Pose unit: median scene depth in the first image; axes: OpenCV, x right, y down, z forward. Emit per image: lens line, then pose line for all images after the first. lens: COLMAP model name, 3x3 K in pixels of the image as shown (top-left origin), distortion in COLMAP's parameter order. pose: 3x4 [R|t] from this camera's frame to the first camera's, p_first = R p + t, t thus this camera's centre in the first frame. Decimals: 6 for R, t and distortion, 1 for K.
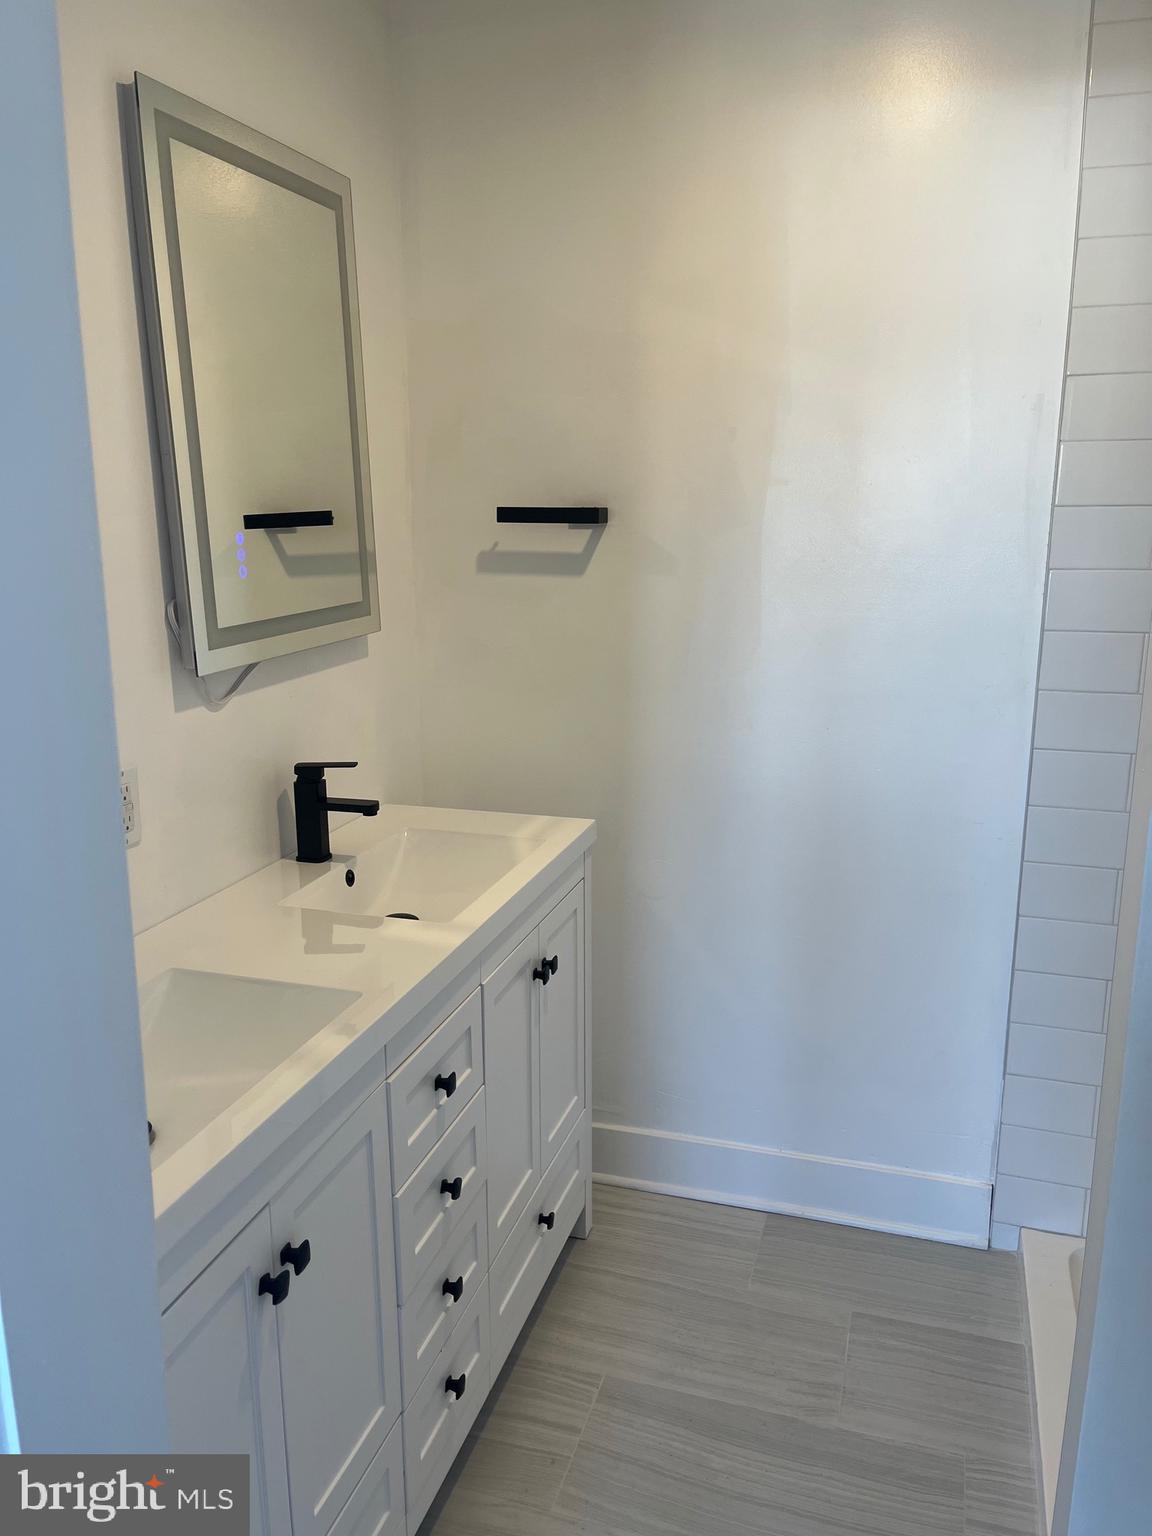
lens RADIAL K [[1219.3, 0, 644.5], [0, 1219.3, 791.6], [0, 0, 1]] dist [0.061004, -0.084897]
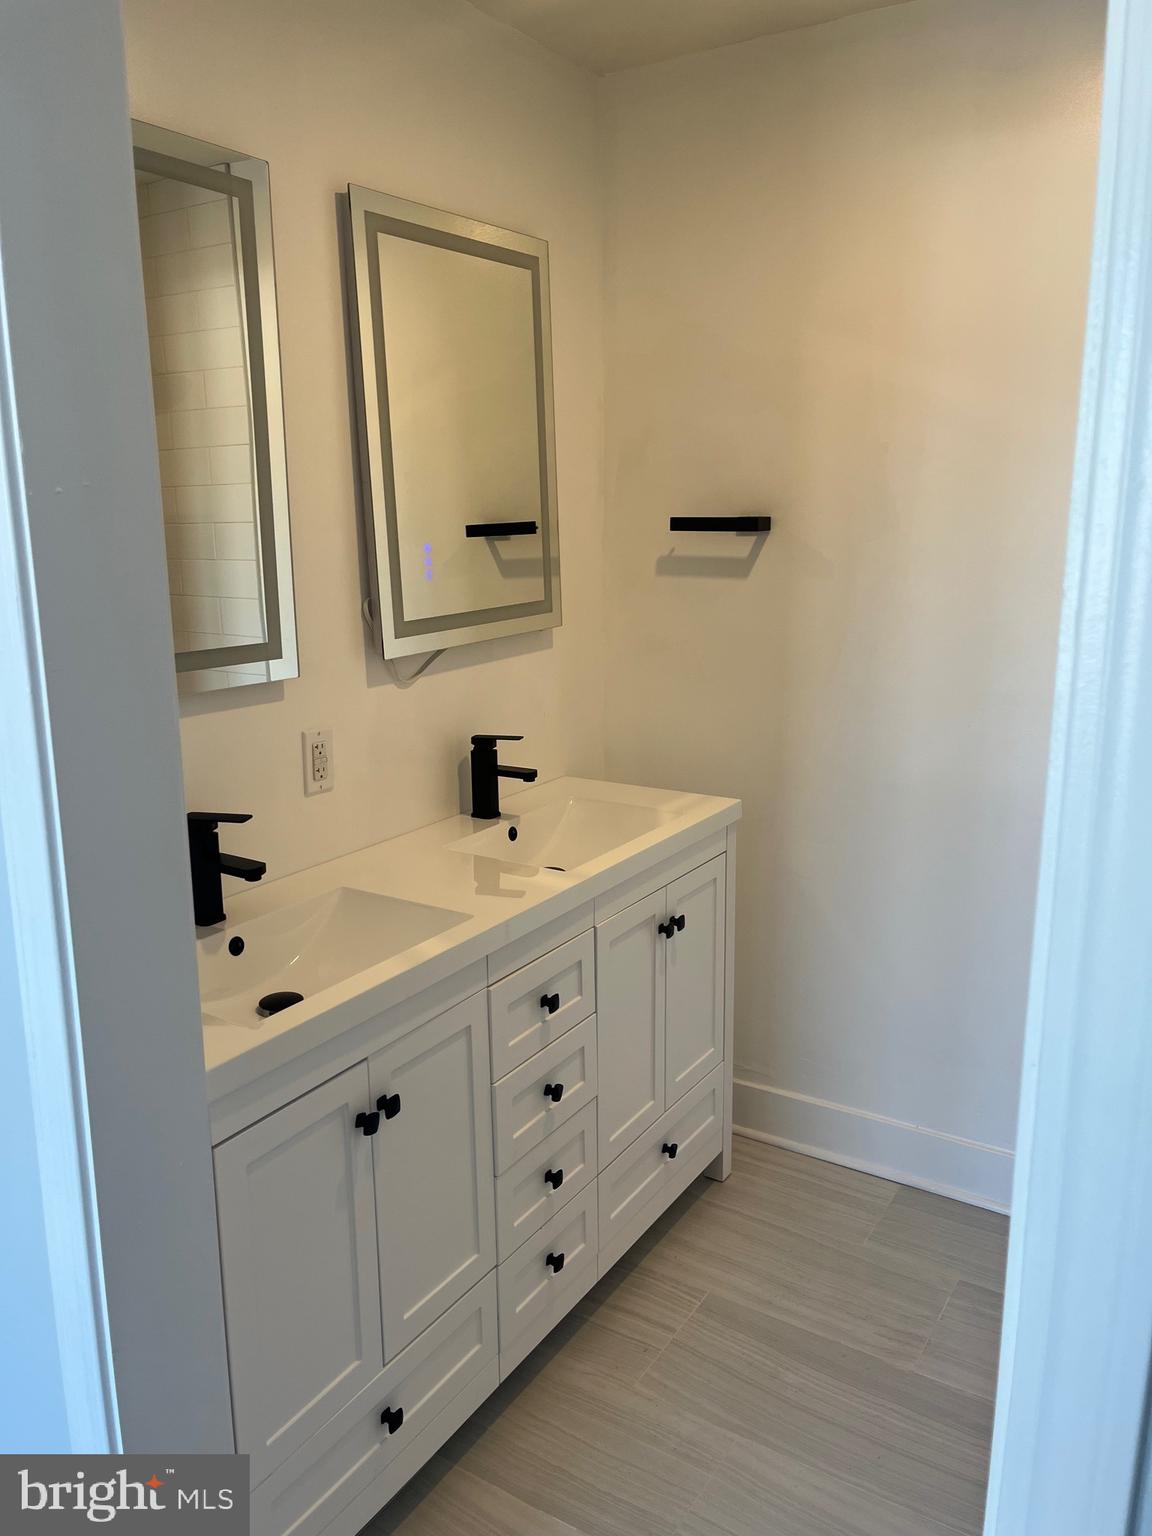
lens RADIAL K [[1167.9, 0, 571.1], [0, 1167.9, 776.7], [0, 0, 1]] dist [0.050006, -0.058553]
pose [[0.964116, 0.051956, -0.260347, 0.103475], [-0.053029, 0.998589, 0.002904, 0.009078], [0.260130, 0.011006, 0.965511, -0.074402]]
